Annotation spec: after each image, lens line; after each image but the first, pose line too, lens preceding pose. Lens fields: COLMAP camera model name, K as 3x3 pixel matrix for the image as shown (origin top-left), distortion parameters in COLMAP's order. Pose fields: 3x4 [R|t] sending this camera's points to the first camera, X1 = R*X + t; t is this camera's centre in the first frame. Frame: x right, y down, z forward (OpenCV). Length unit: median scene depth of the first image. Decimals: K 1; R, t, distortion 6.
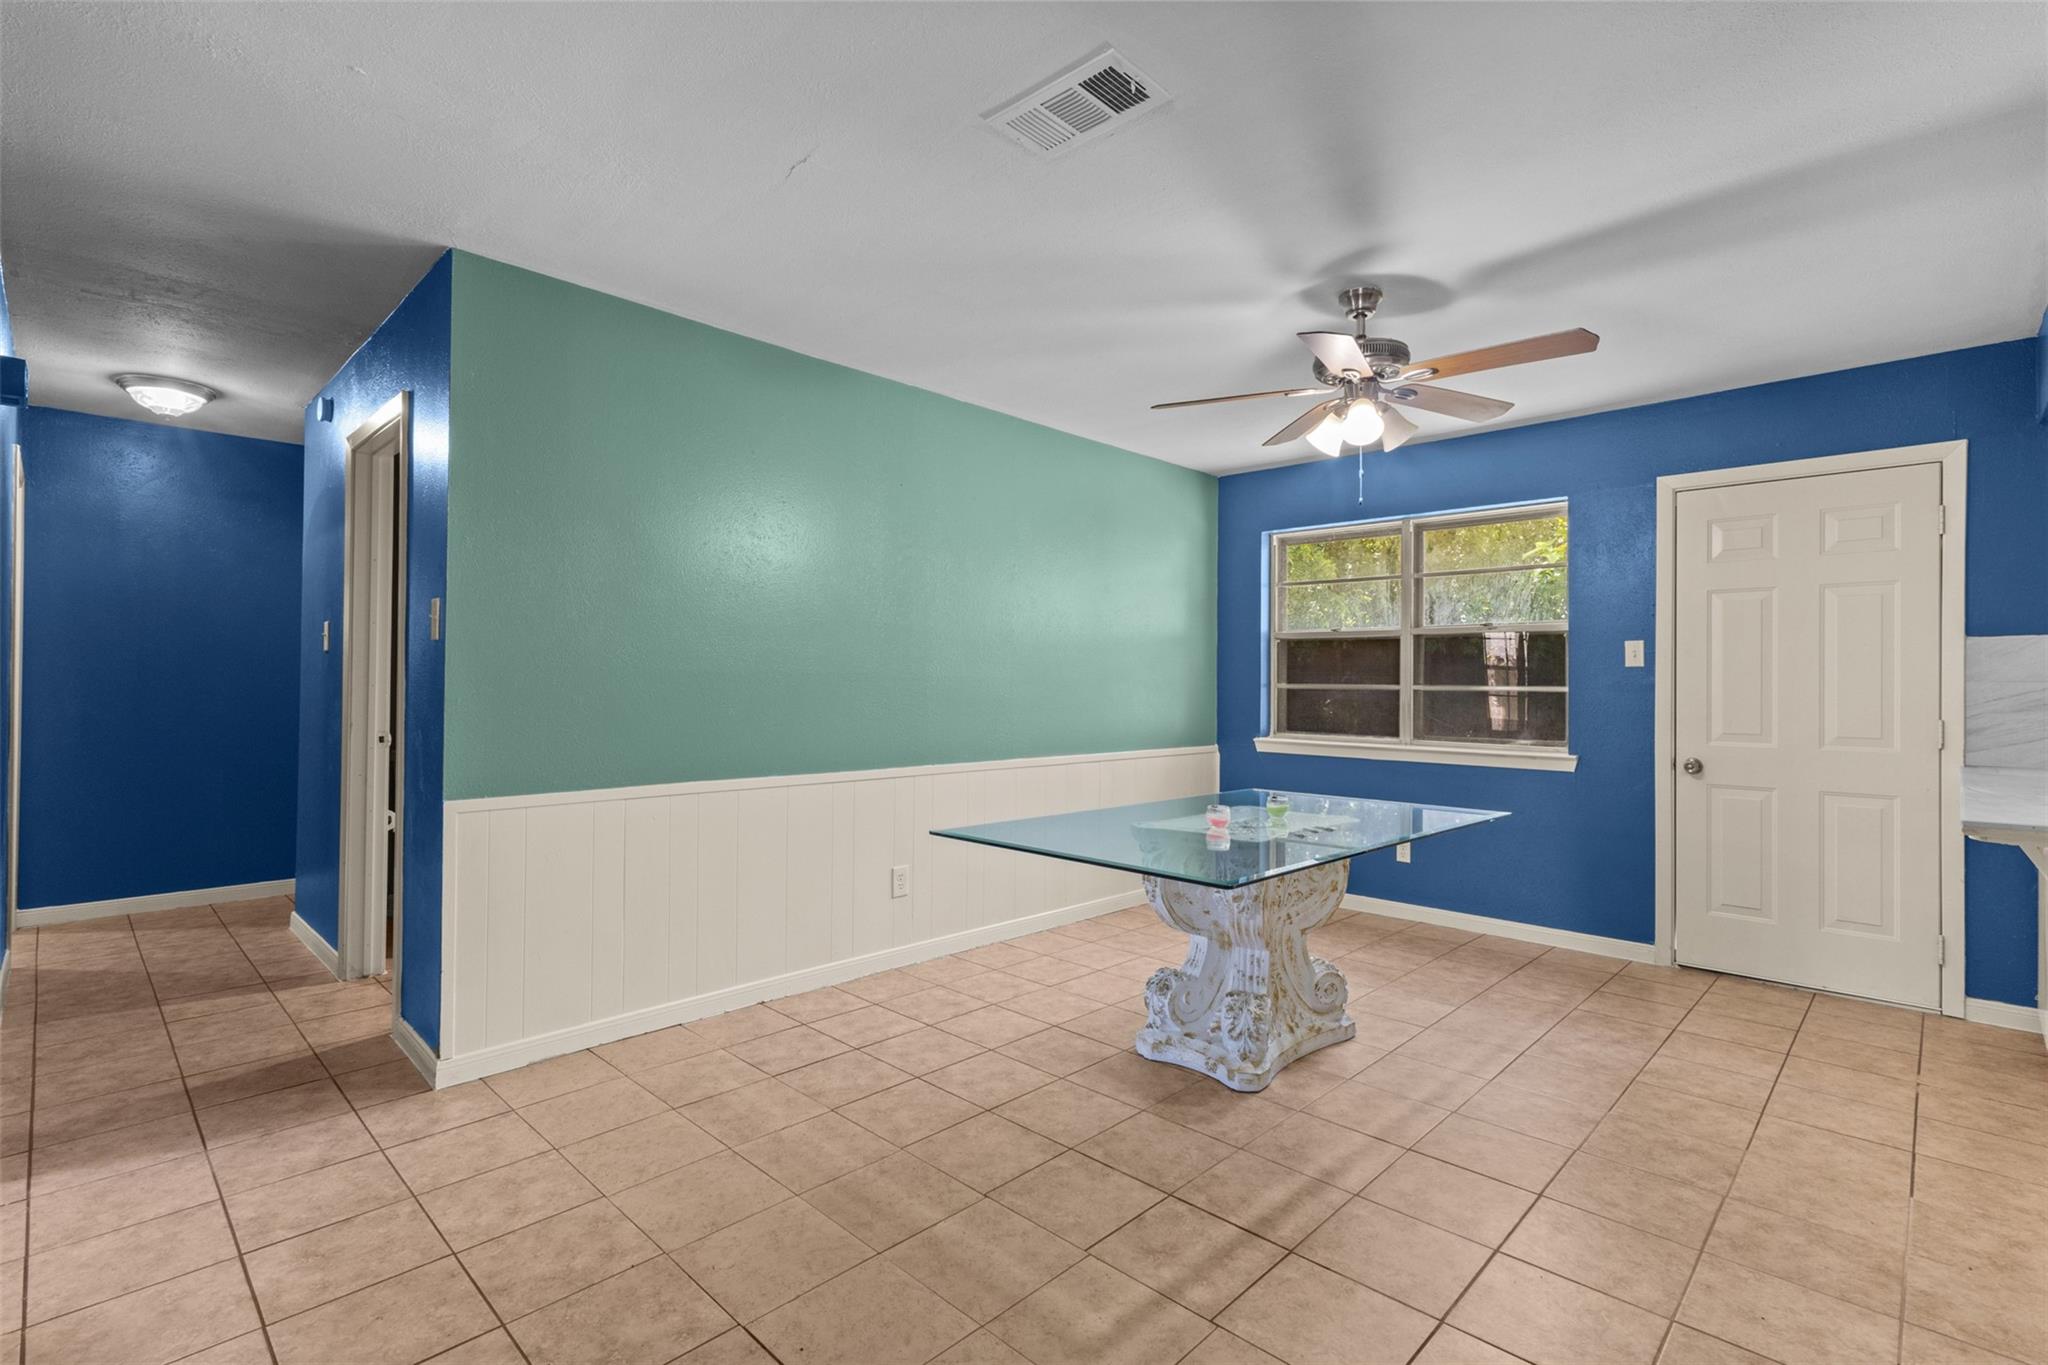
lens RADIAL K [[947.2, 0, 1026.9], [0, 947.2, 679.3], [0, 0, 1]] dist [-0.017320, 0.000947]
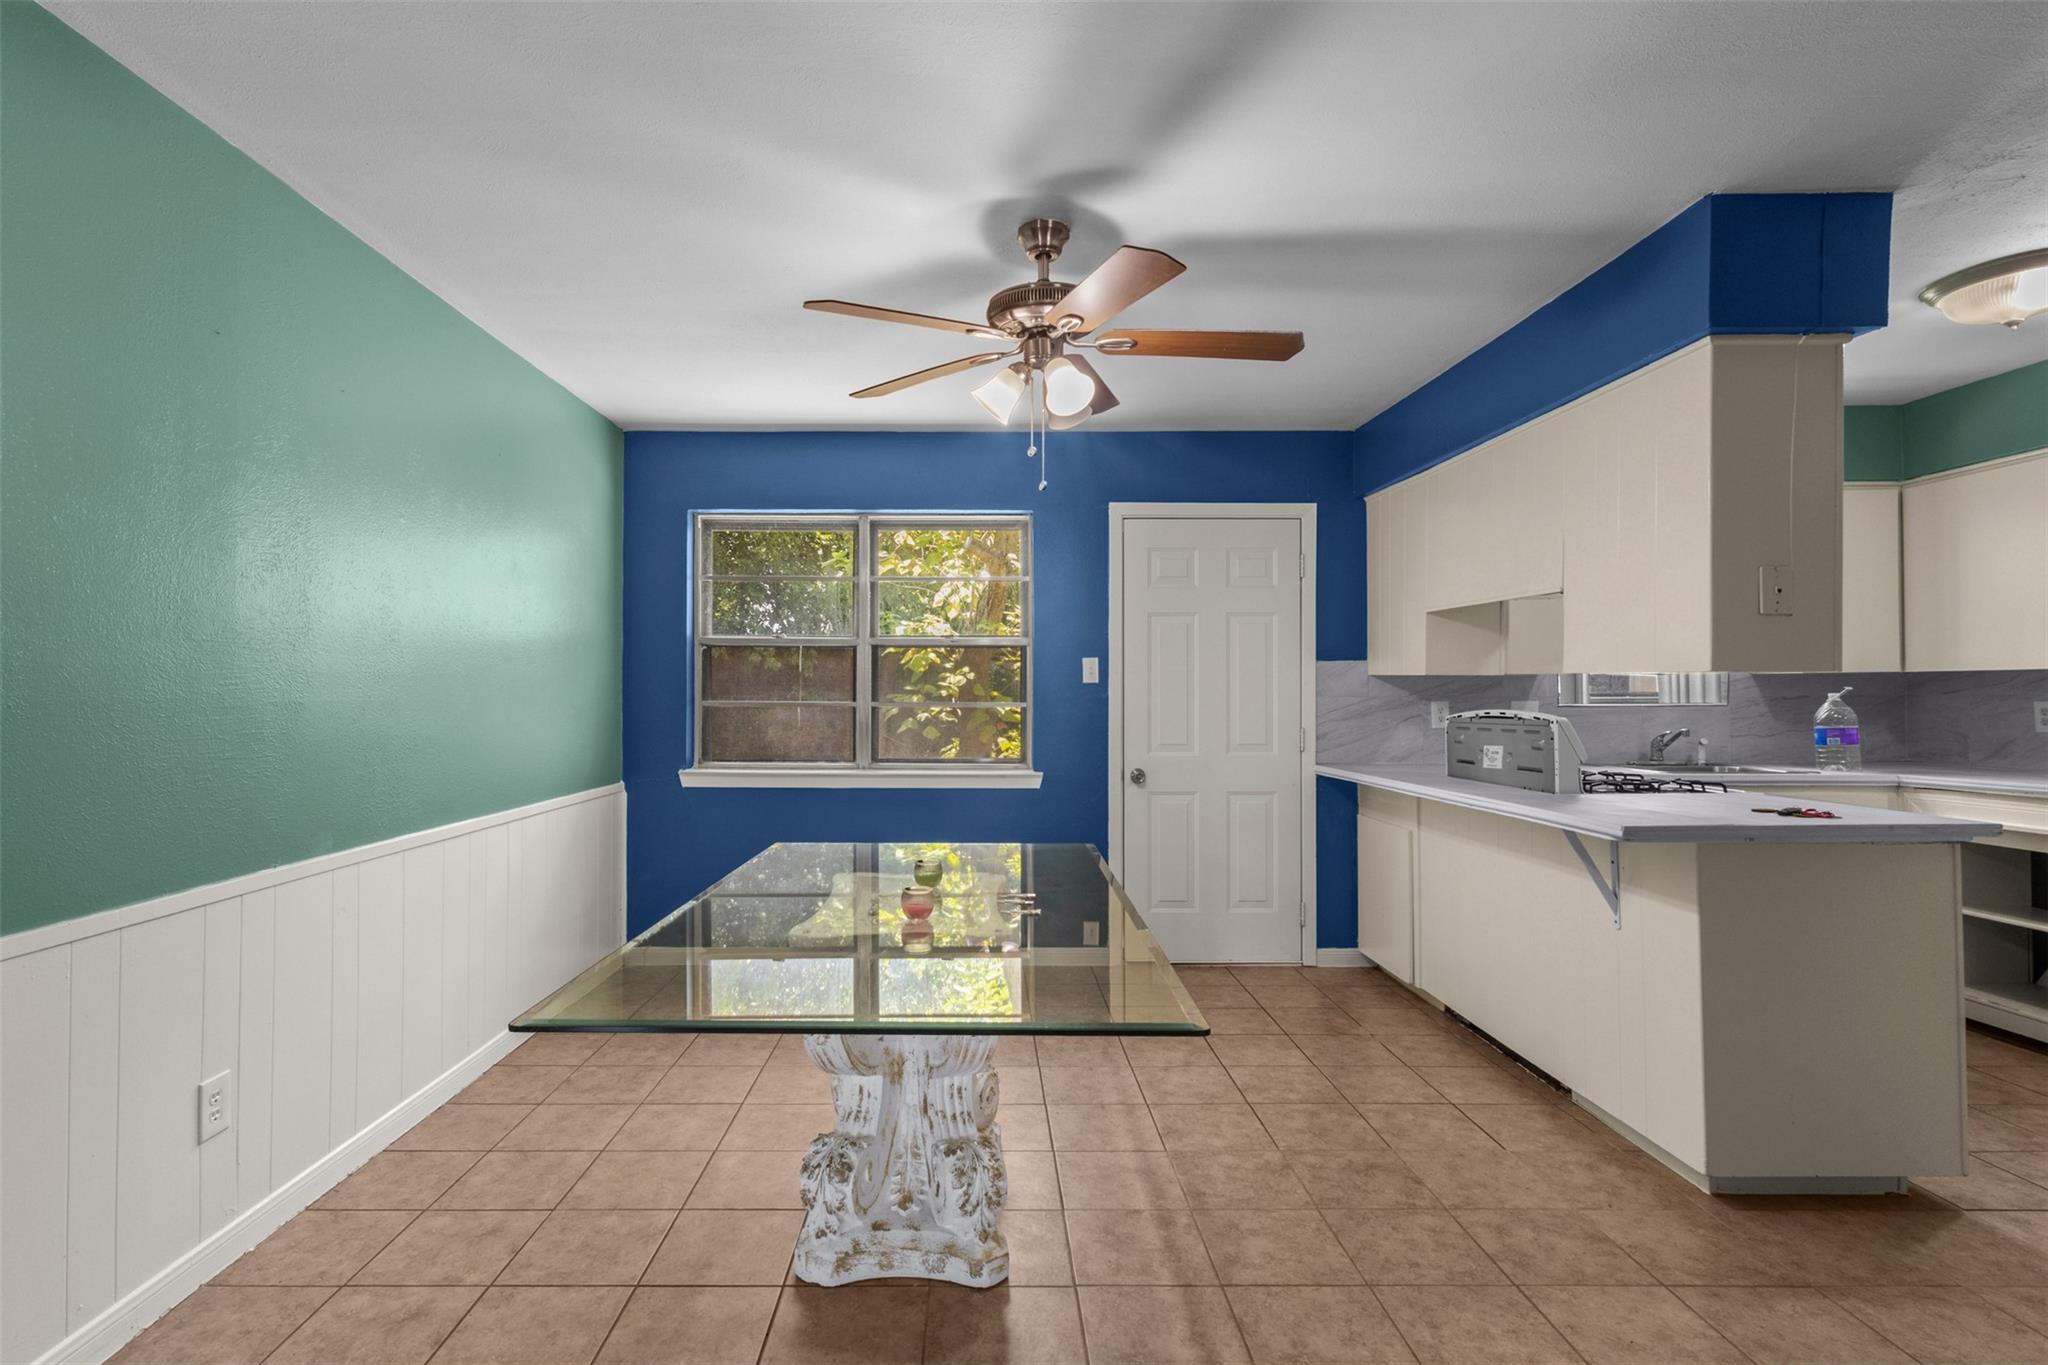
lens RADIAL K [[989.1, 0, 1016.2], [0, 989.1, 685.8], [0, 0, 1]] dist [-0.005127, 0.001609]
pose [[0.712242, -0.002488, 0.701930, -0.211158], [0.000891, 0.999996, 0.002640, -0.015693], [-0.701934, -0.001255, 0.712241, 0.336986]]
